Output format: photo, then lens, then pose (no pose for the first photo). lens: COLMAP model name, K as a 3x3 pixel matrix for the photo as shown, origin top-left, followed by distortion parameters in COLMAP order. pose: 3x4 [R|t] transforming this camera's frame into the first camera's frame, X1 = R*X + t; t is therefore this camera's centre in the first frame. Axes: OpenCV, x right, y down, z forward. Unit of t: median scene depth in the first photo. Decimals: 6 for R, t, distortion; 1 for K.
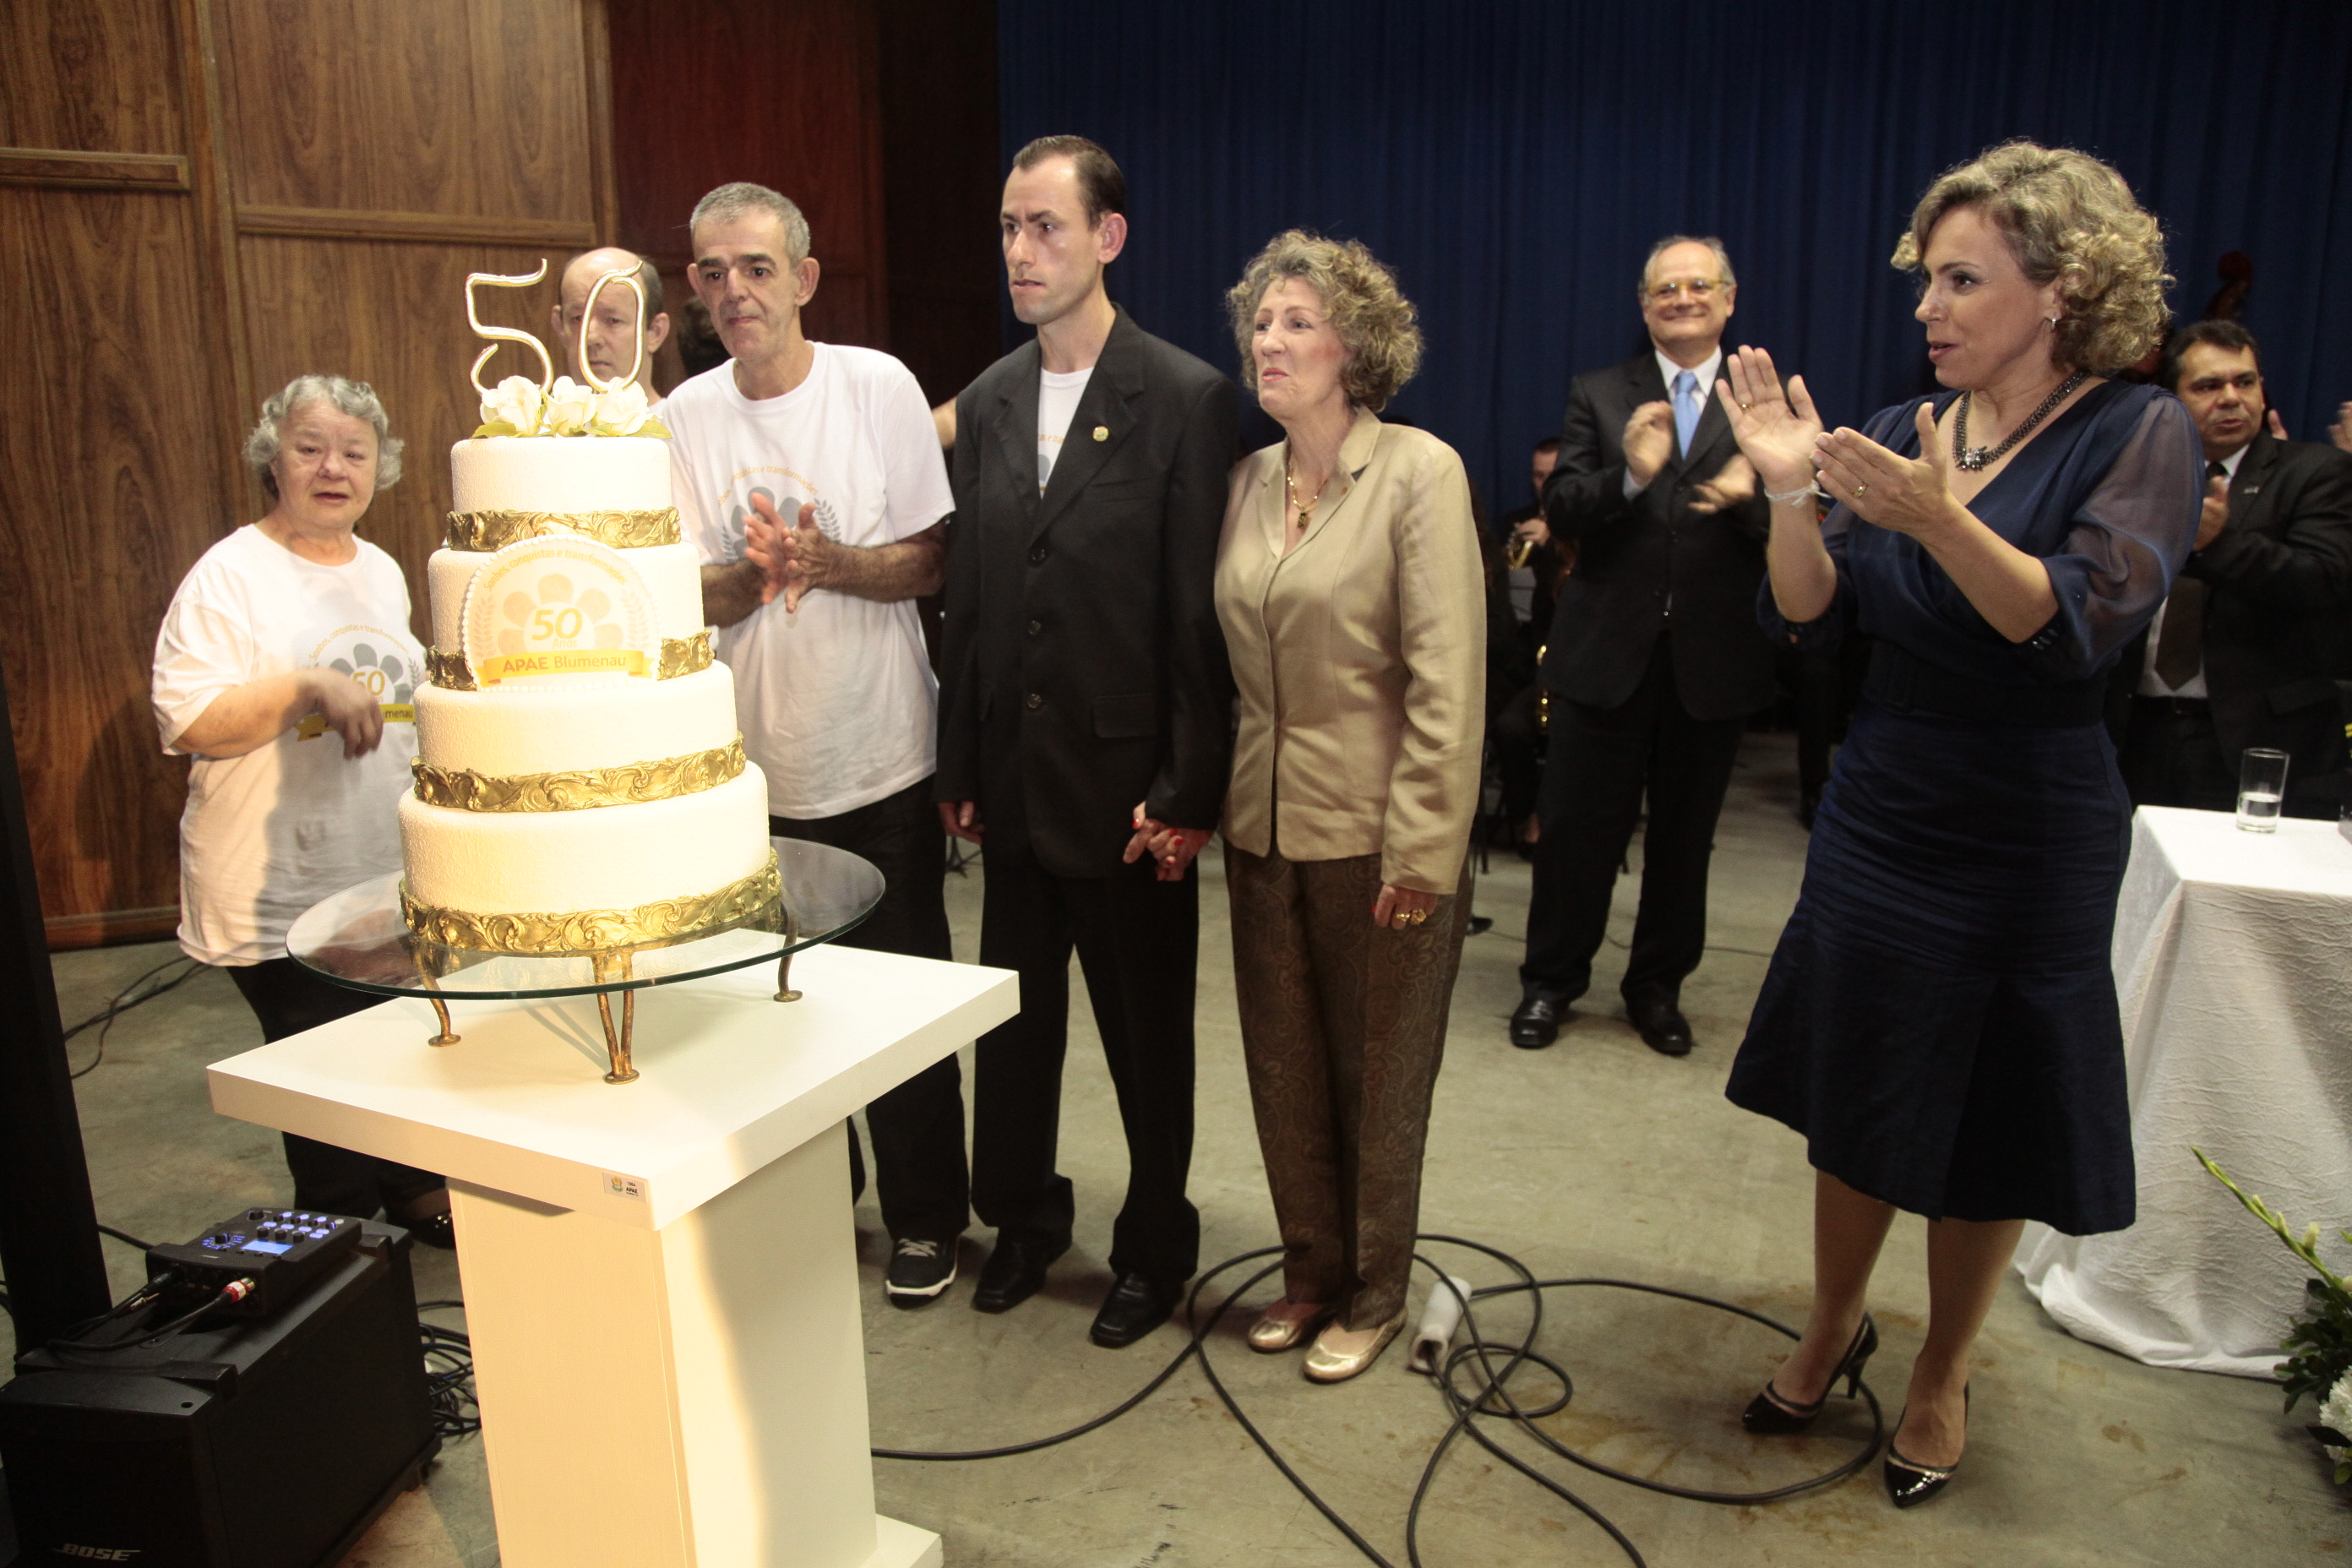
lens RADIAL K [[1656.1, 0, 1098.1], [0, 1656.1, 794.5], [0, 0, 1]] dist [-0.113986, 0.069753]
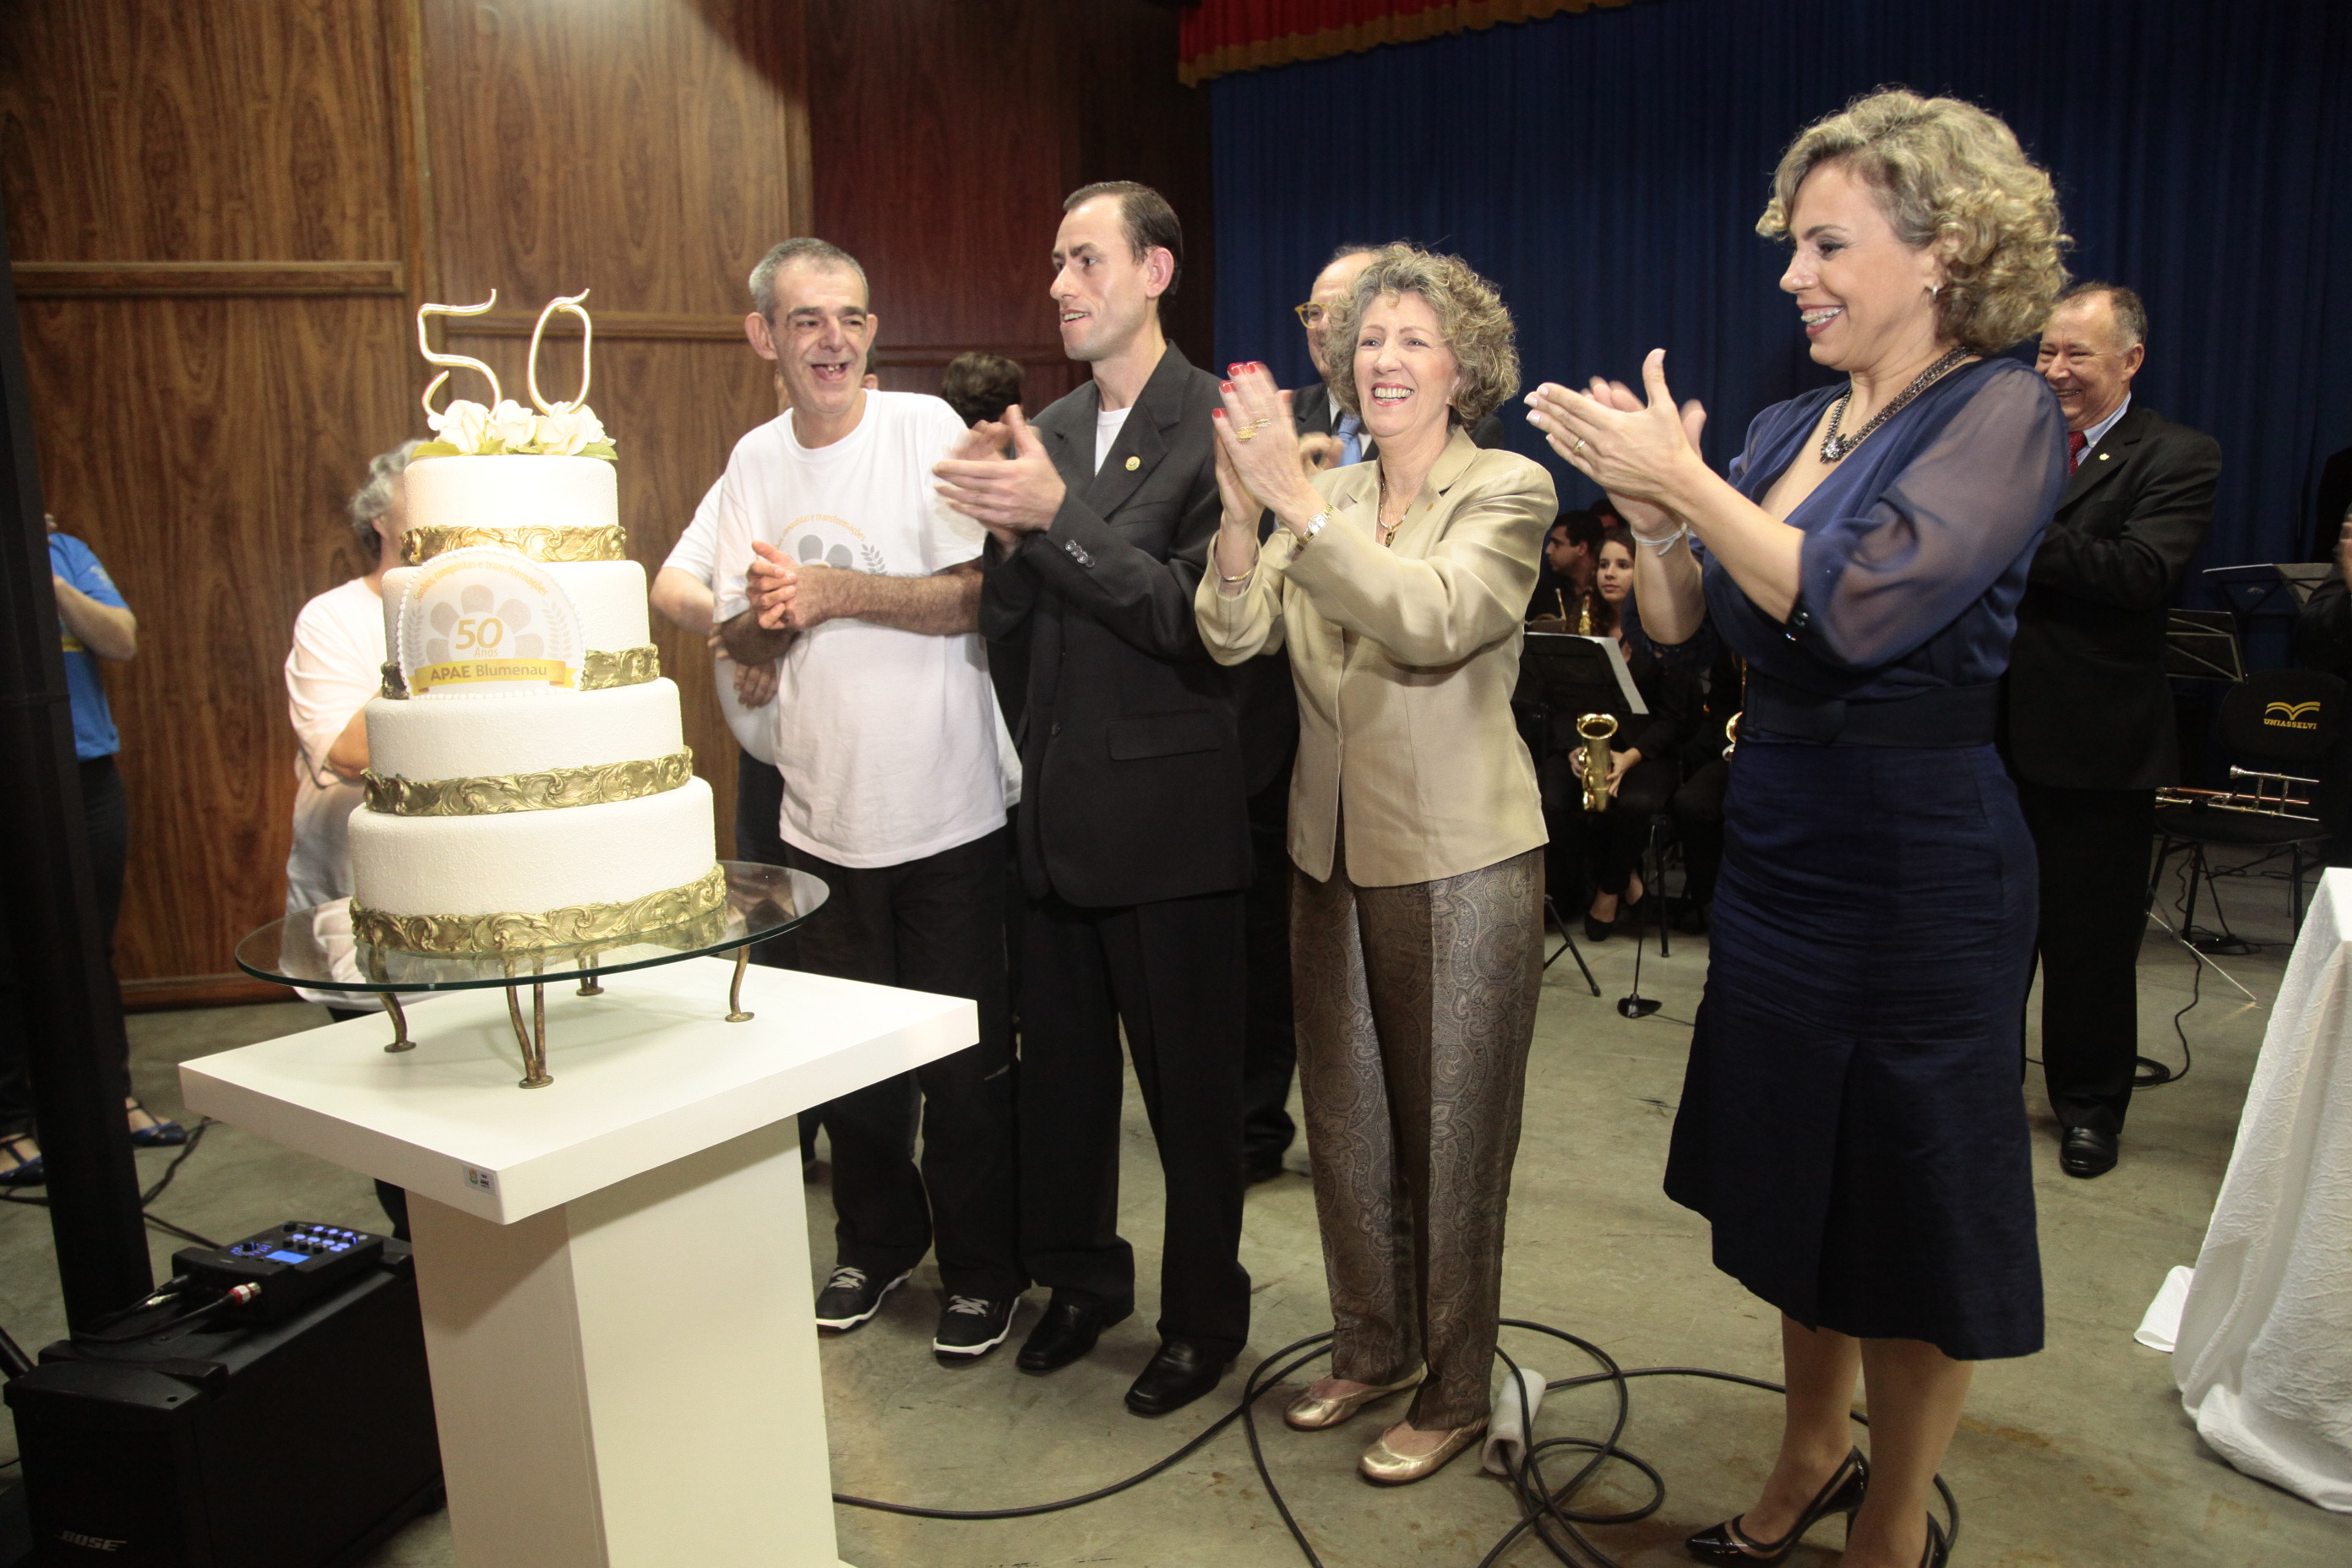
lens RADIAL K [[1656.1, 0, 1098.1], [0, 1656.1, 794.5], [0, 0, 1]] dist [-0.113986, 0.069753]
pose [[0.988415, 0.005003, -0.151691, 0.129304], [-0.013764, 0.998293, -0.056759, 0.030529], [0.151148, 0.058190, 0.986797, 0.034621]]
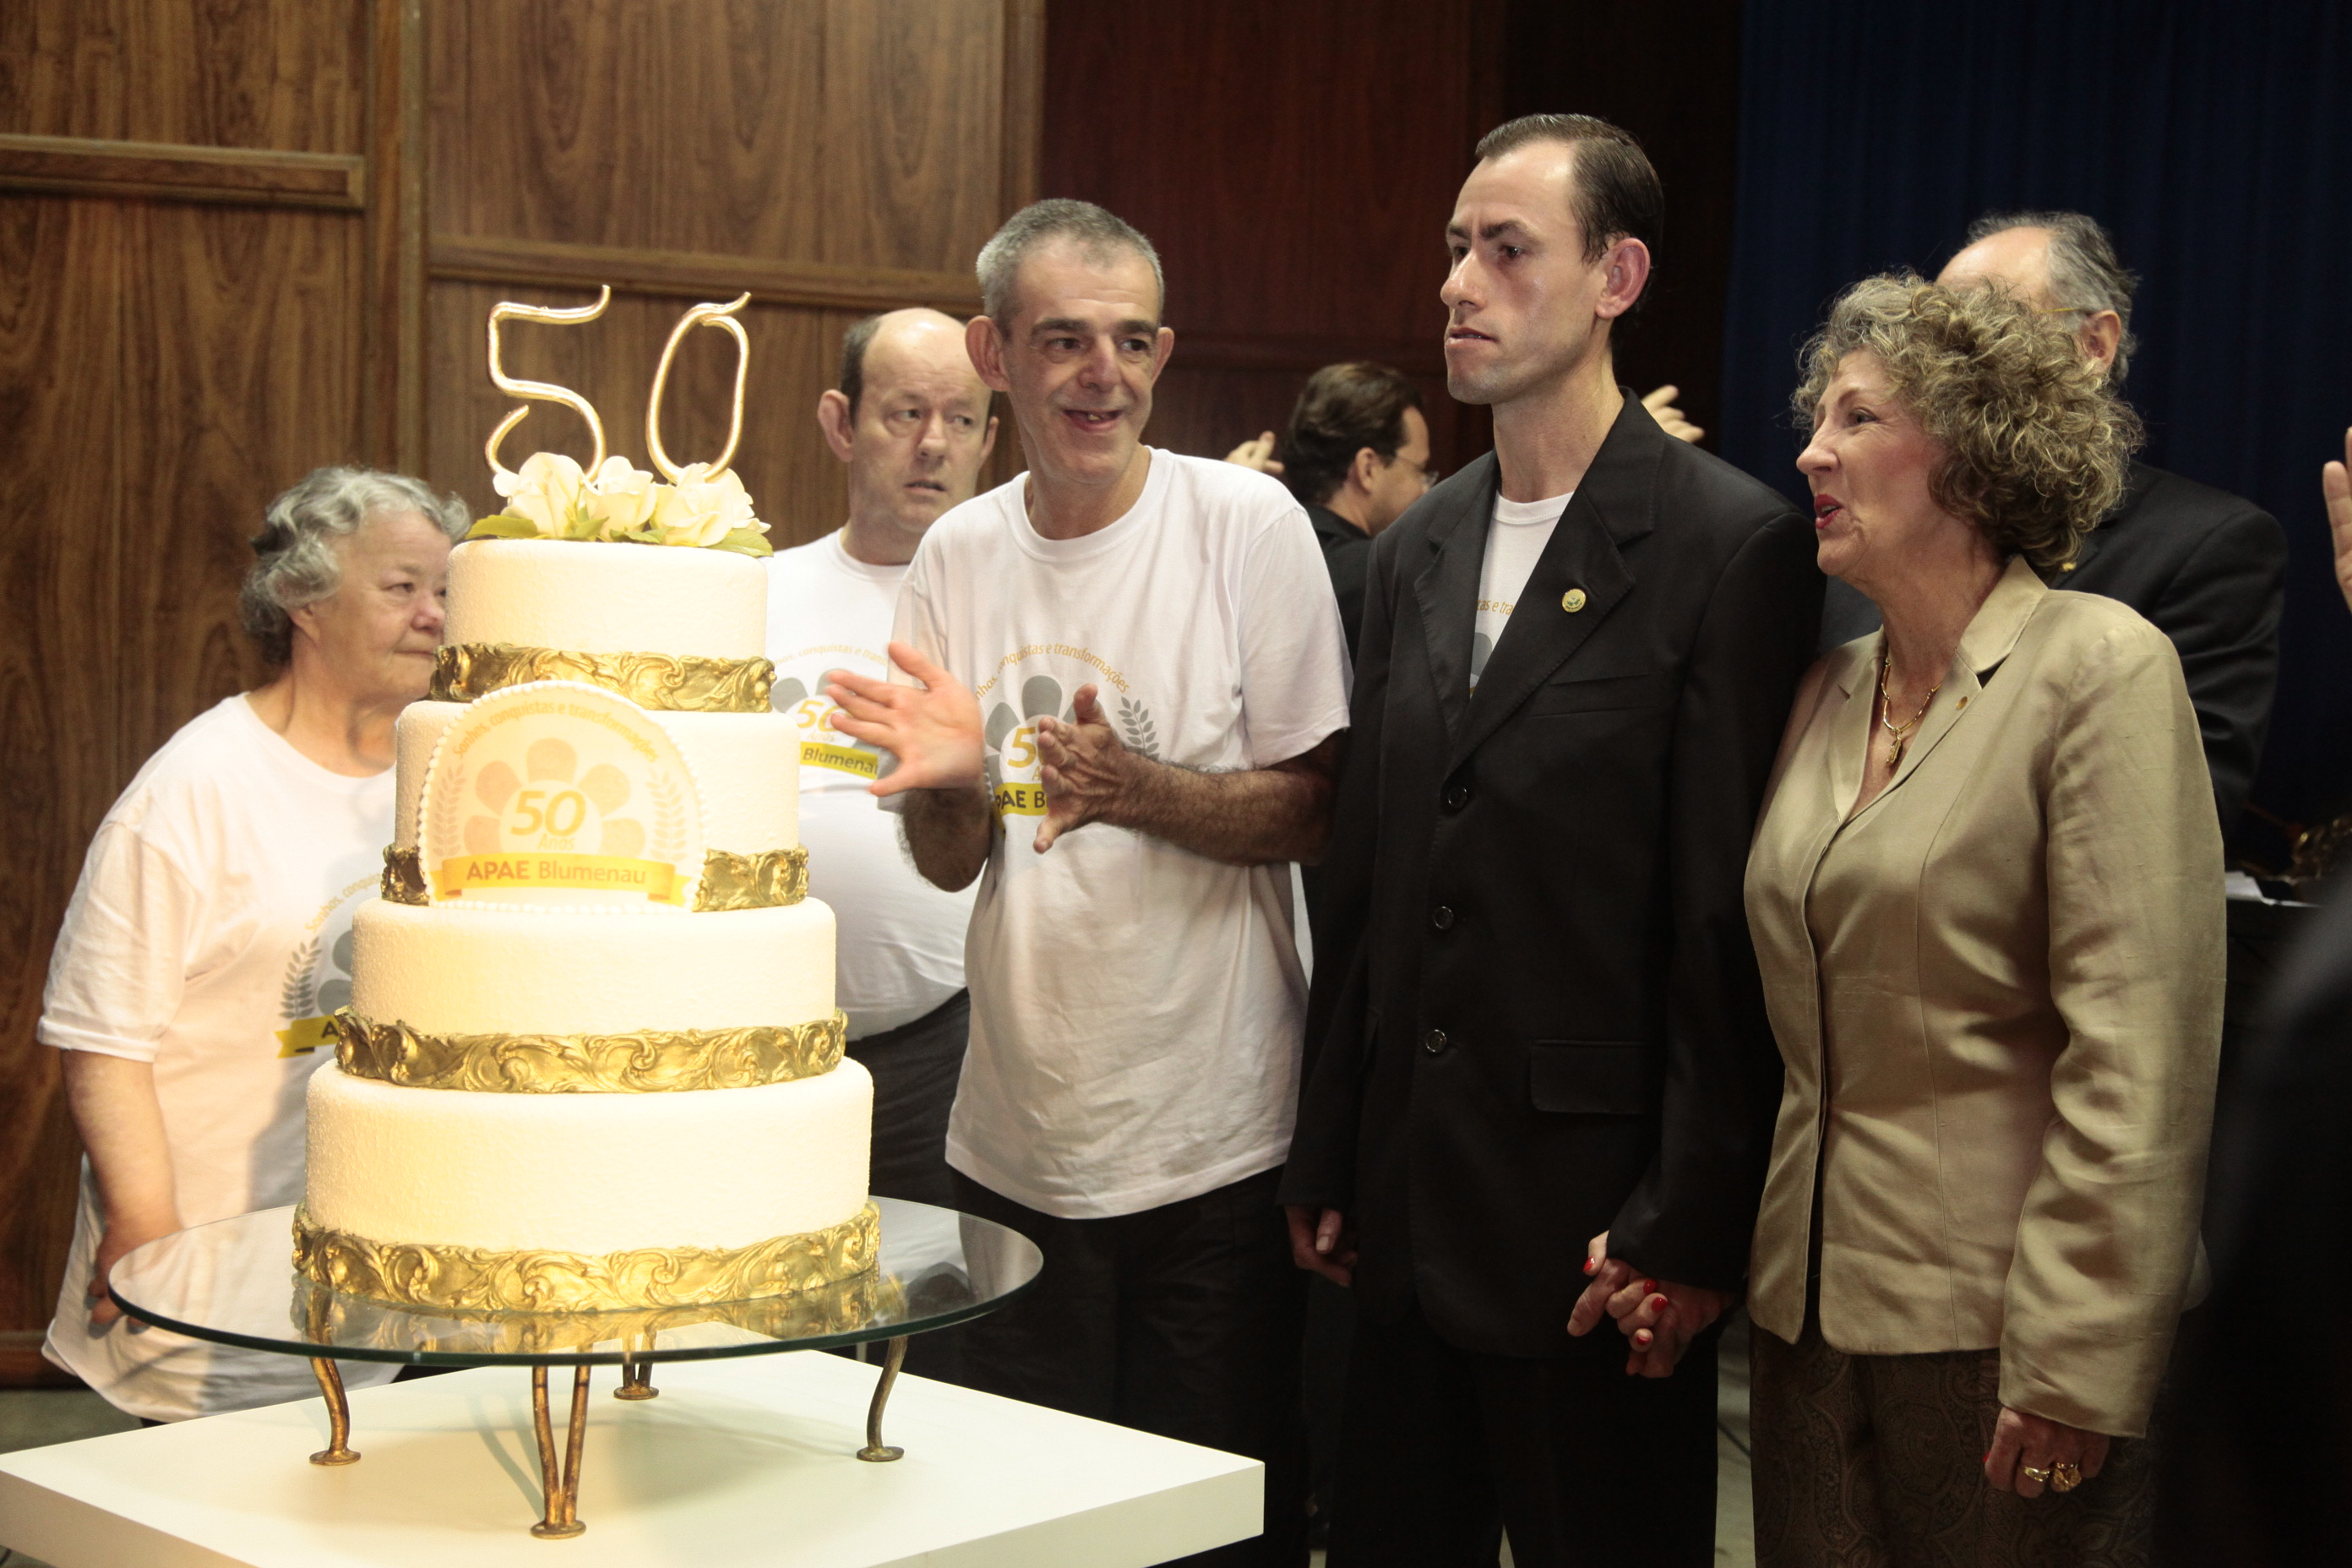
lens RADIAL K [[2967.3, 0, 1060.8], [0, 2967.3, 780.4], [0, 0, 1]] dist [0.077212, 0.011598]
pose [[0.956114, 0.047524, -0.289115, 0.135562], [-0.097405, 0.982190, -0.160672, 0.035425], [0.276330, 0.181781, 0.943715, -0.055043]]
